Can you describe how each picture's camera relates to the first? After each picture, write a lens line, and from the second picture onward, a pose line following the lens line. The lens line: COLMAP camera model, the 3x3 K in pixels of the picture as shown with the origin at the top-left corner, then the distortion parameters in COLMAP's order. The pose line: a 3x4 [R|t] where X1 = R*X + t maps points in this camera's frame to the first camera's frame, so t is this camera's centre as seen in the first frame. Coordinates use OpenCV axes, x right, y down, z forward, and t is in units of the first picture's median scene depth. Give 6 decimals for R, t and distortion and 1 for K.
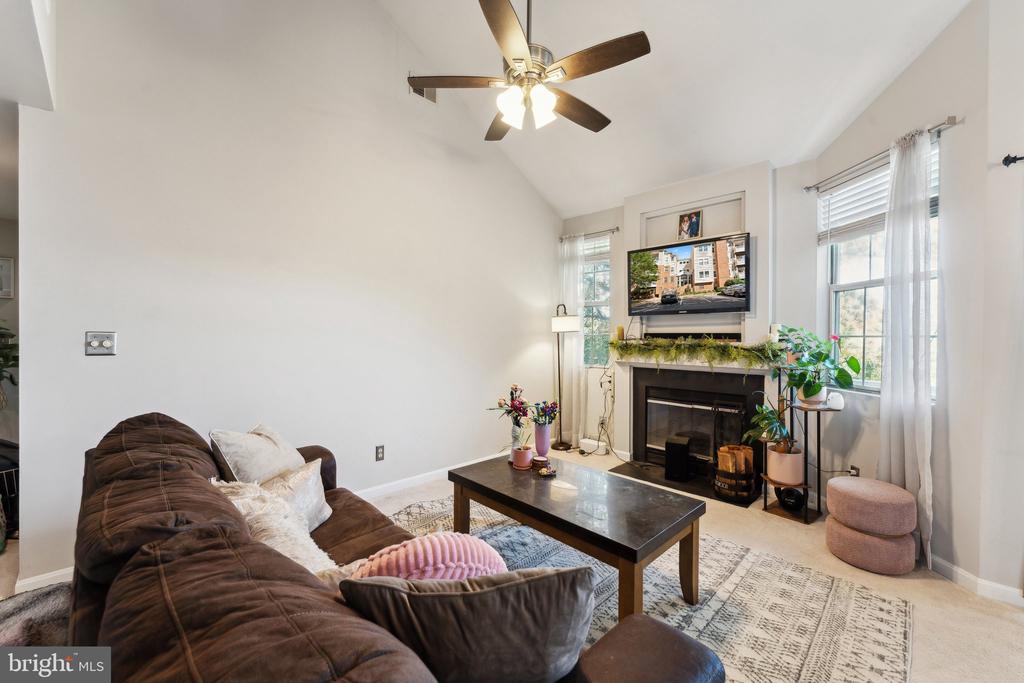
lens RADIAL K [[414.3, 0, 508.5], [0, 414.3, 338.7], [0, 0, 1]] dist [0.002052, -0.001073]
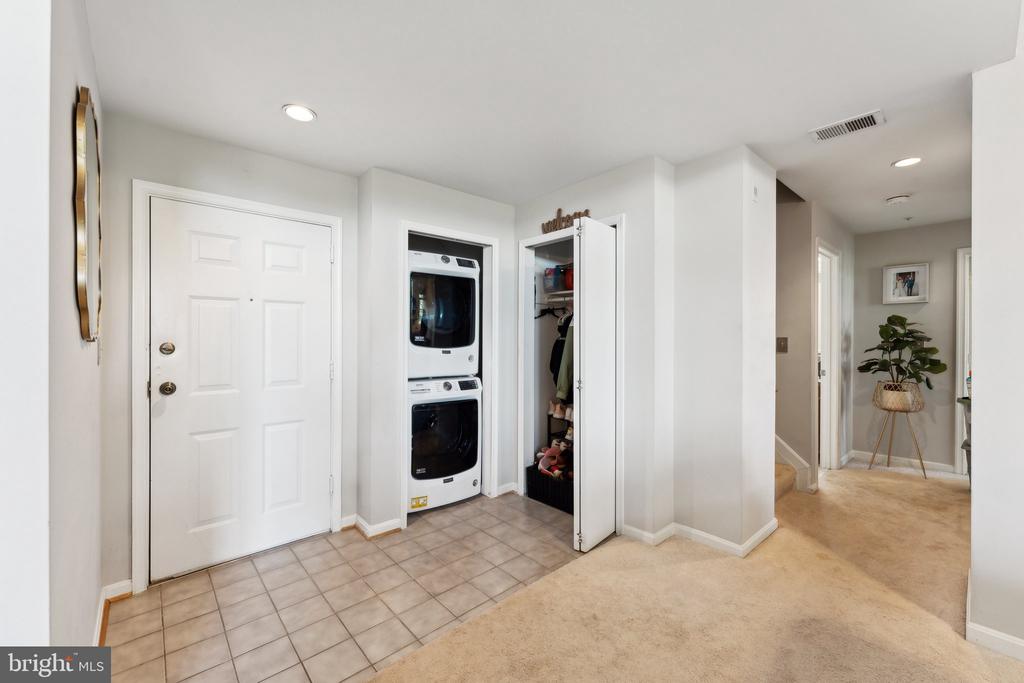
lens RADIAL K [[414.3, 0, 511.1], [0, 414.3, 337.2], [0, 0, 1]] dist [0.002052, -0.001073]
pose [[-0.055841, -0.008107, -0.998407, -0.144259], [-0.004230, 0.999960, -0.007883, -0.000770], [0.998431, 0.003783, -0.055873, 0.046046]]
